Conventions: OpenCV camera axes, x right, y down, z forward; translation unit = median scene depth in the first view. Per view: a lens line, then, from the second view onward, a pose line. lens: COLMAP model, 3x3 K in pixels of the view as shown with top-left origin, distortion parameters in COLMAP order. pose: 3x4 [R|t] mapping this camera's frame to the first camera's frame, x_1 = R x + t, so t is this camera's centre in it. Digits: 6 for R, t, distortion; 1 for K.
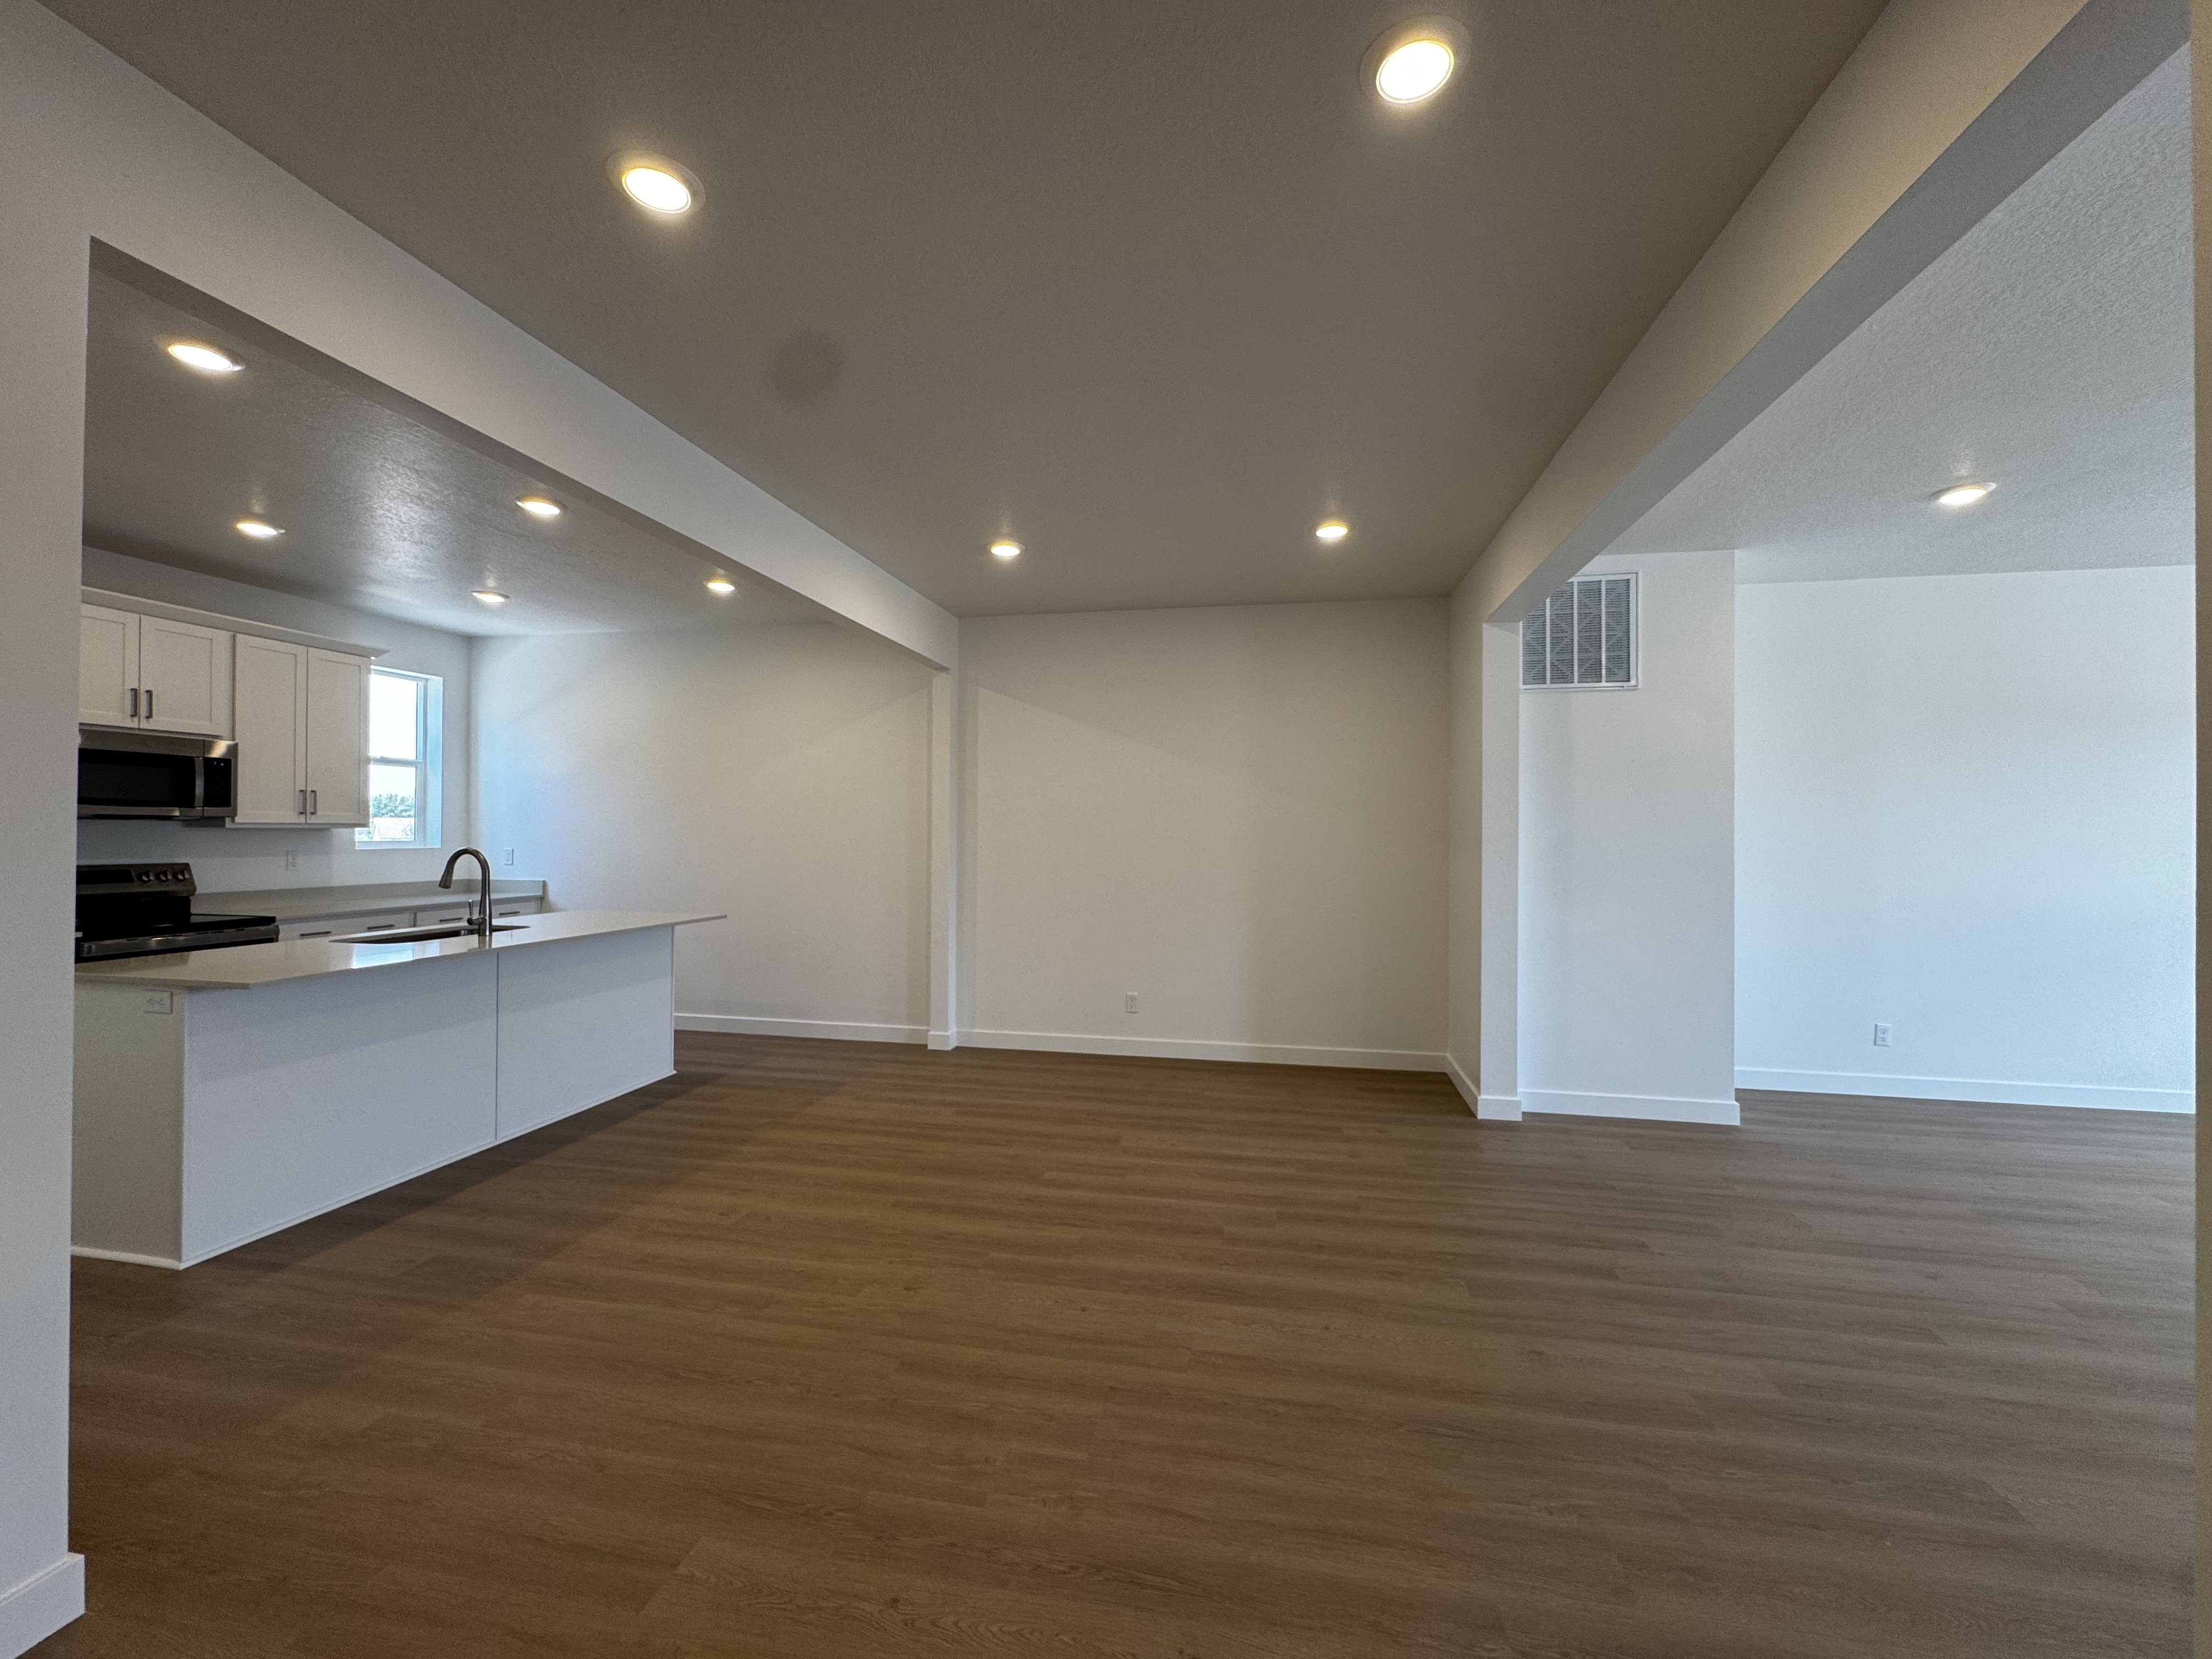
lens RADIAL K [[880.8, 0, 1104.5], [0, 880.8, 823.3], [0, 0, 1]] dist [-0.003411, -0.000334]
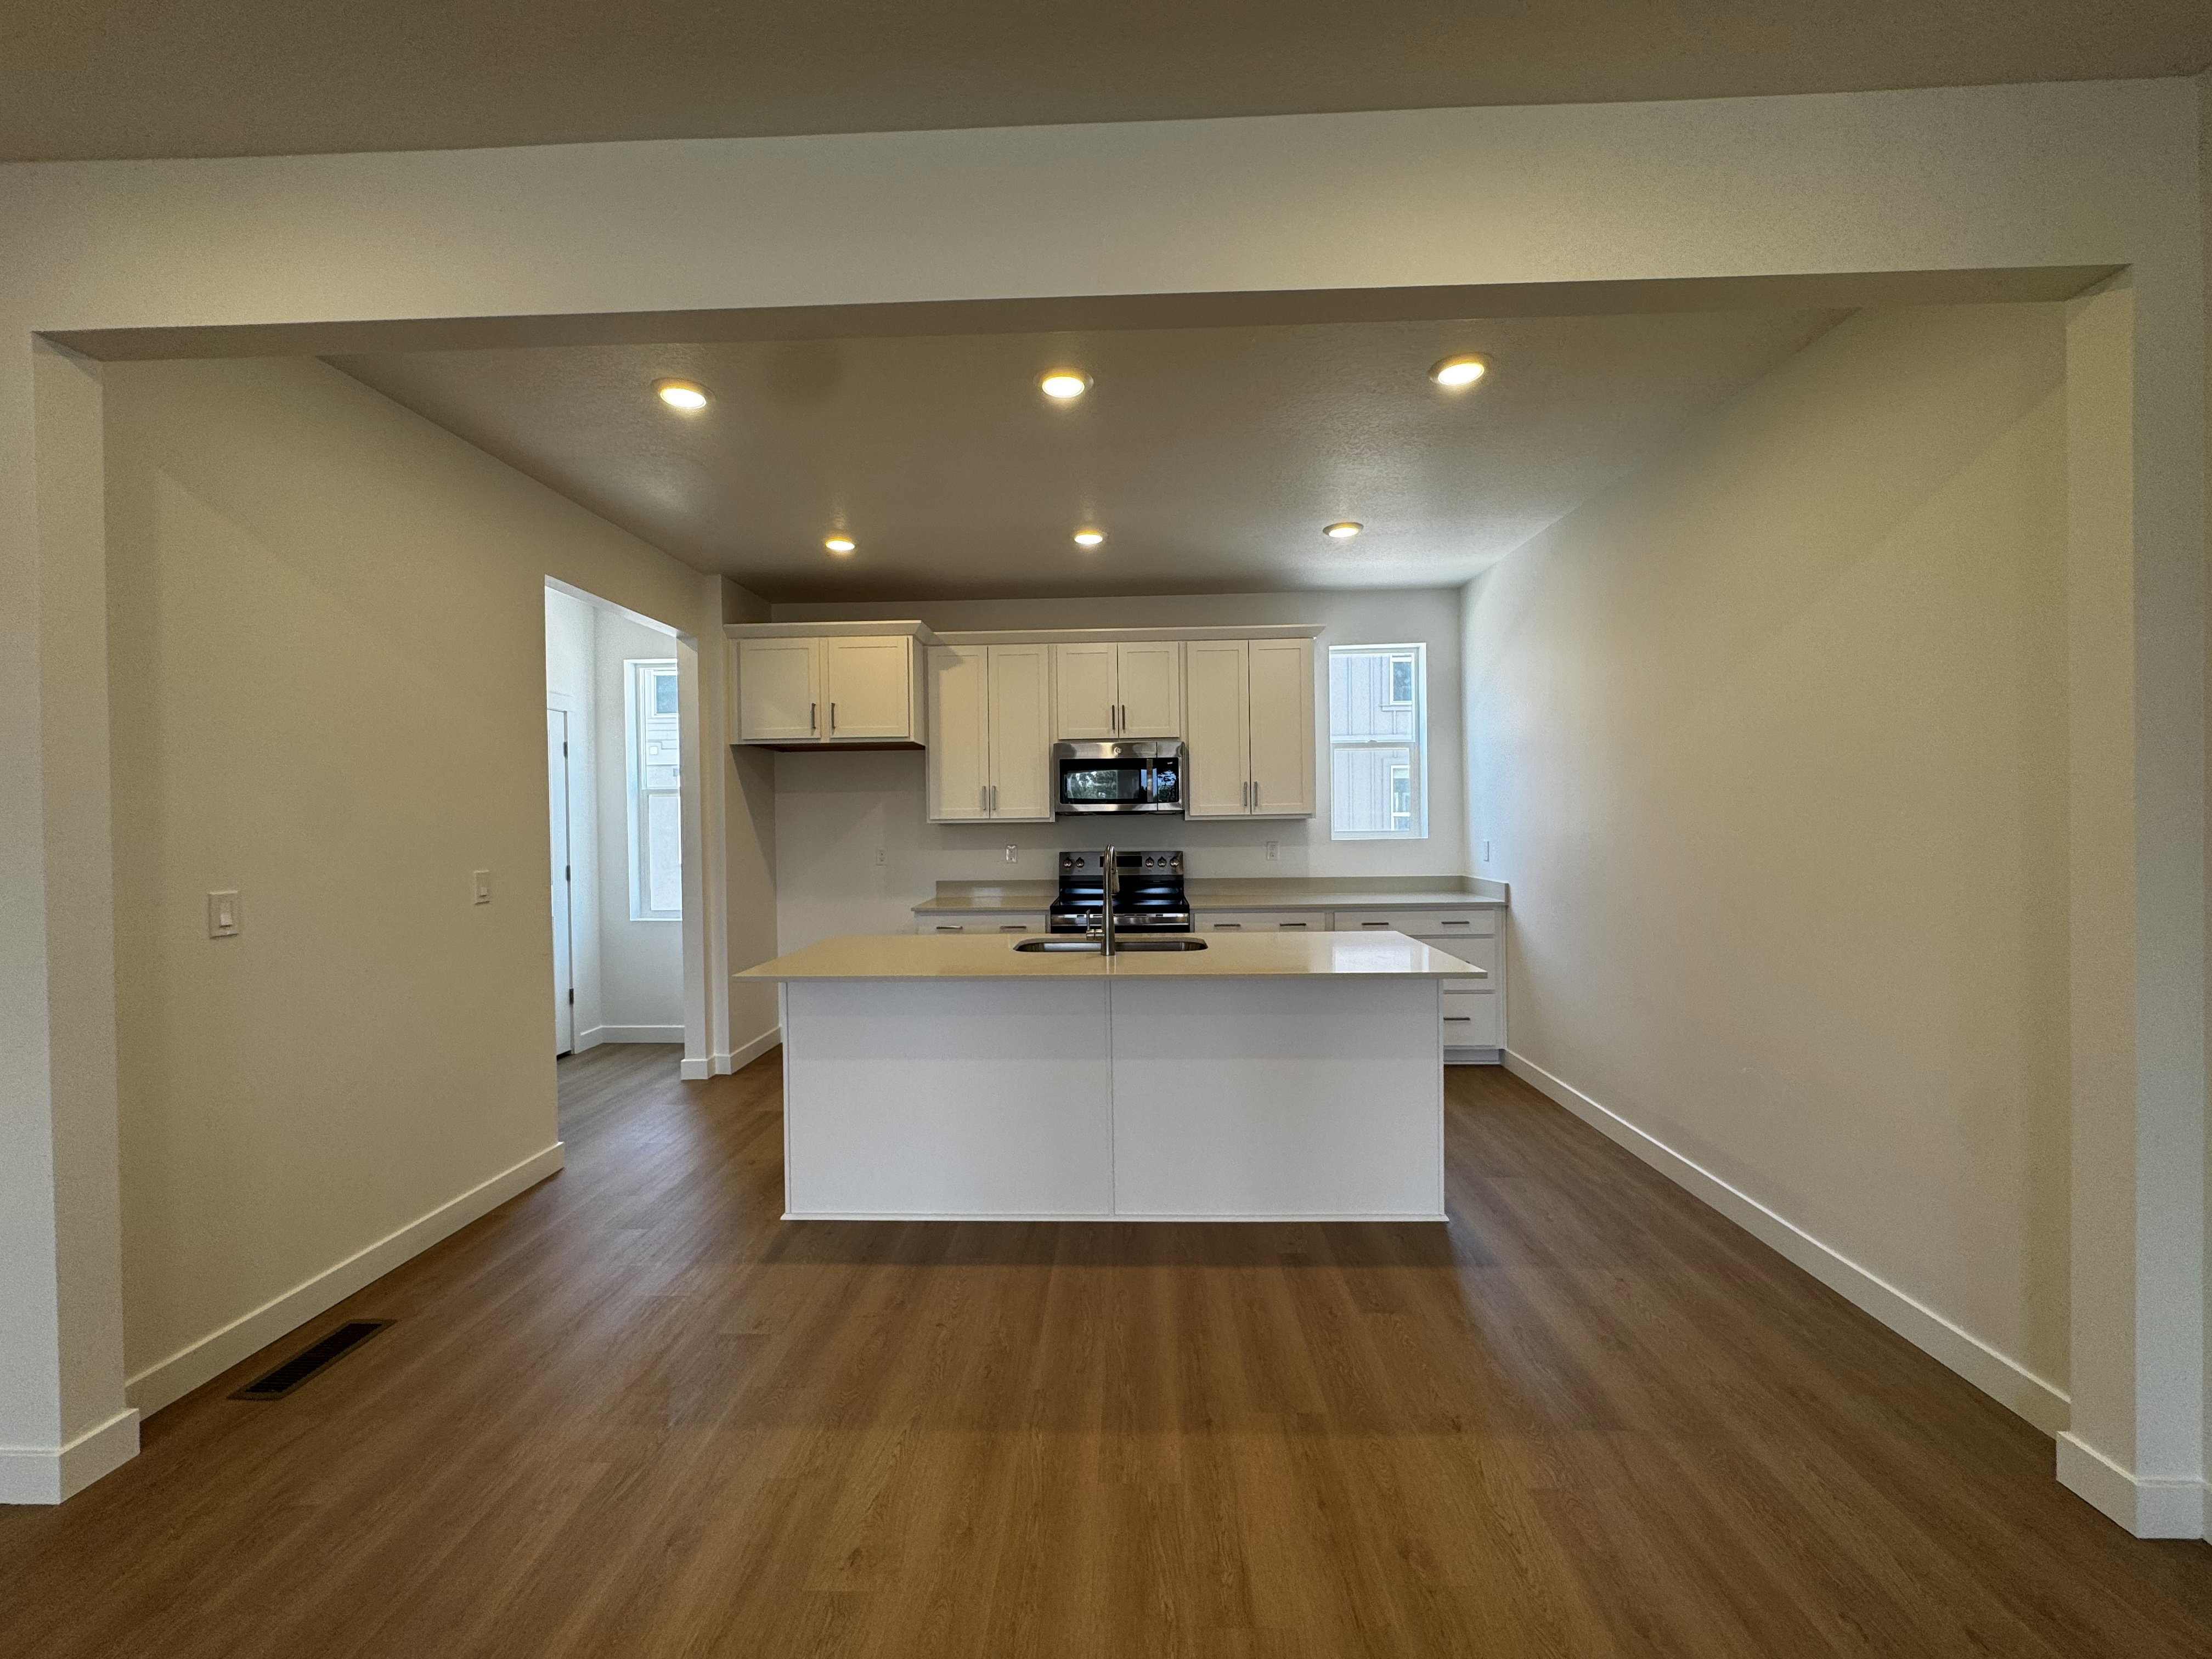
lens RADIAL K [[880.8, 0, 1104.5], [0, 880.8, 823.3], [0, 0, 1]] dist [-0.003411, -0.000334]
pose [[0.160708, -0.005705, -0.986986, 0.079751], [0.024333, 0.999702, -0.001817, 0.009232], [0.986702, -0.023724, 0.160799, 0.783265]]
